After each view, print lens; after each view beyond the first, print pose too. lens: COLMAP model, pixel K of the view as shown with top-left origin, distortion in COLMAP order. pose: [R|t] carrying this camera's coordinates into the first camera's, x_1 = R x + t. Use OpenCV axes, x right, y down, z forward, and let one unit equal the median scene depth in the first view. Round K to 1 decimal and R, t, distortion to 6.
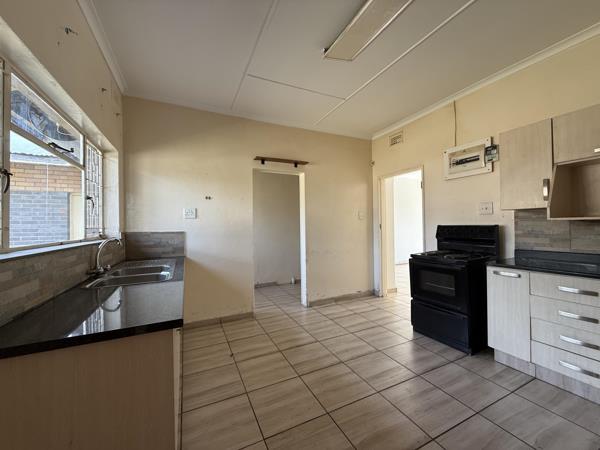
lens RADIAL K [[239.2, 0, 300.0], [0, 239.2, 225.0], [0, 0, 1]] dist [0.008988, 0.000072]
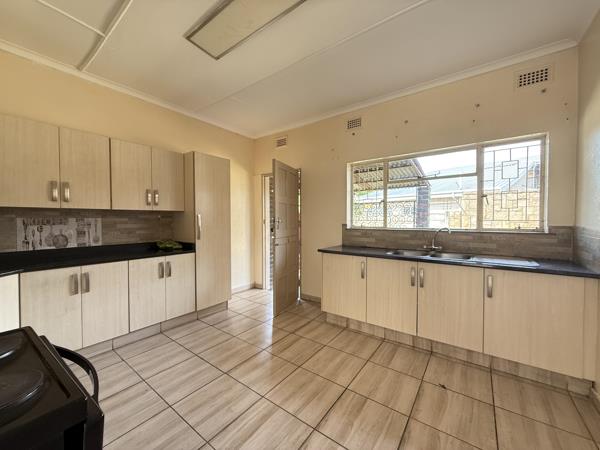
lens RADIAL K [[239.2, 0, 300.0], [0, 239.2, 225.0], [0, 0, 1]] dist [0.008988, 0.000072]
pose [[-0.882903, 0.023126, -0.468985, 0.545722], [0.014596, 0.999655, 0.021815, -0.007766], [0.469328, 0.012415, -0.882937, 1.658880]]
